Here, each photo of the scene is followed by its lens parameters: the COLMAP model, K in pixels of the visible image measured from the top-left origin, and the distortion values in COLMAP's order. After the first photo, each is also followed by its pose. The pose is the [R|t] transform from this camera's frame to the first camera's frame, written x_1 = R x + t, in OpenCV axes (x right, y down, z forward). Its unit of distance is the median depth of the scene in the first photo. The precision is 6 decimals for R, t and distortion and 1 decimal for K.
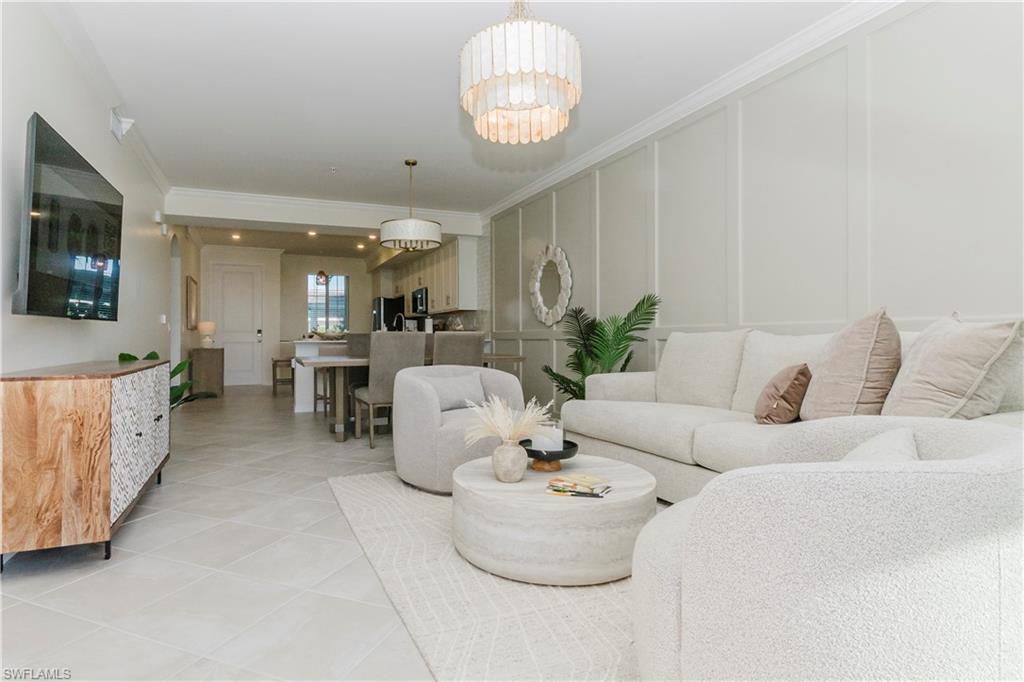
lens RADIAL K [[521.3, 0, 512.0], [0, 521.3, 341.0], [0, 0, 1]] dist [-0.001557, -0.019462]
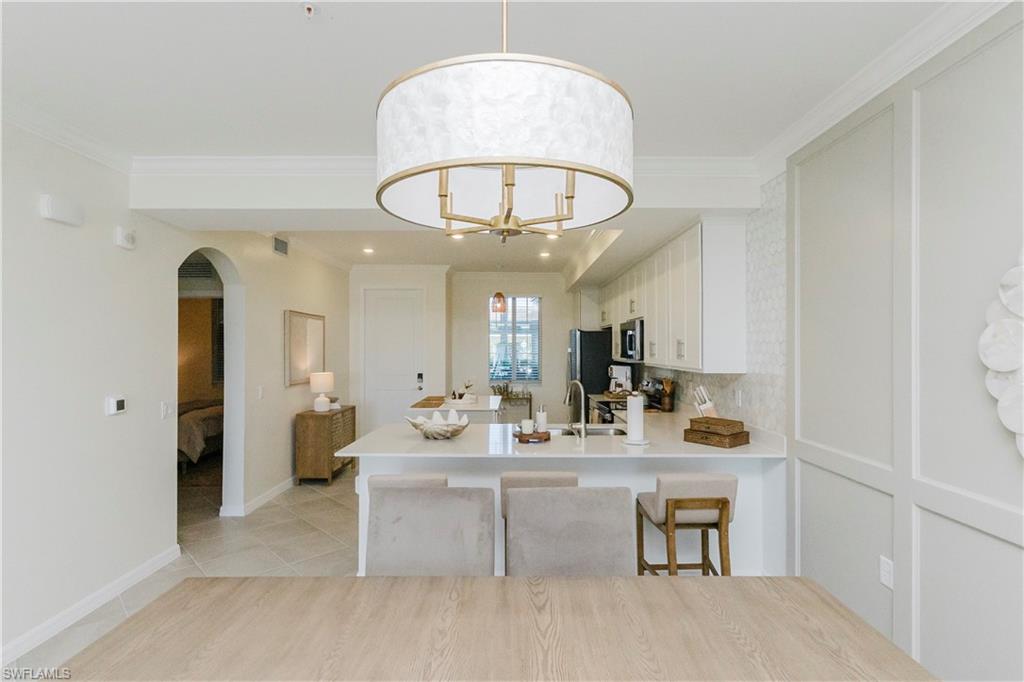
lens RADIAL K [[521.3, 0, 512.0], [0, 521.3, 341.0], [0, 0, 1]] dist [-0.001557, -0.019462]
pose [[0.903706, 0.005663, -0.428116, -0.047416], [-0.015080, 0.999713, -0.018609, -0.062925], [0.427888, 0.023273, 0.903532, 0.415357]]
